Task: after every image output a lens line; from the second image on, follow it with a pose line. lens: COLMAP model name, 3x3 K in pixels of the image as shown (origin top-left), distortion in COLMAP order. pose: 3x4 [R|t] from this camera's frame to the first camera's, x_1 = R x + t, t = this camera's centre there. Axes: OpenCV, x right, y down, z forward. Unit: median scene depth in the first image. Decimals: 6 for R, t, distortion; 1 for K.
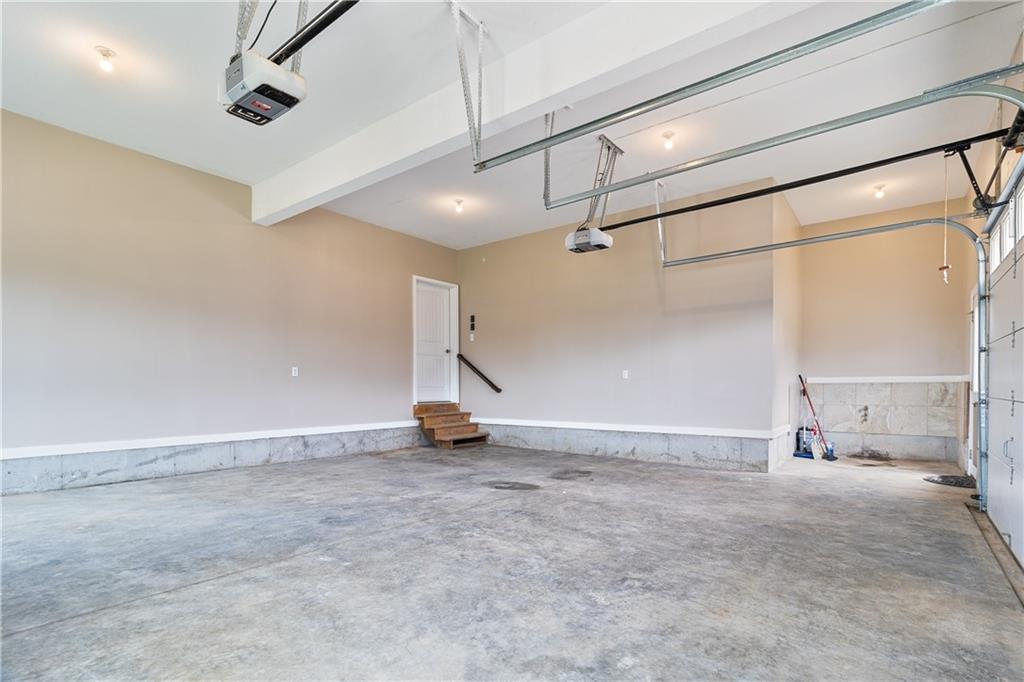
lens RADIAL K [[485.4, 0, 515.0], [0, 485.4, 396.8], [0, 0, 1]] dist [0.000289, 0.000178]
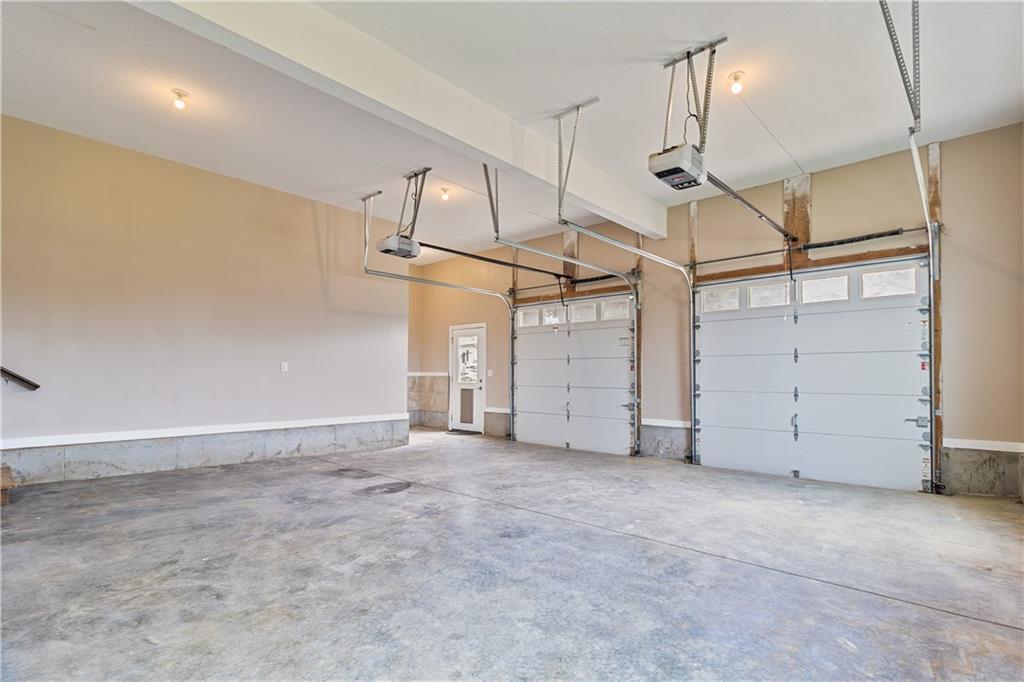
lens RADIAL K [[507.1, 0, 513.9], [0, 507.1, 364.4], [0, 0, 1]] dist [-0.000256, -0.000104]
pose [[0.081548, 0.024325, 0.996373, -0.979551], [0.013564, 0.999582, -0.025513, -0.028258], [-0.996577, 0.015596, 0.081184, 0.678697]]
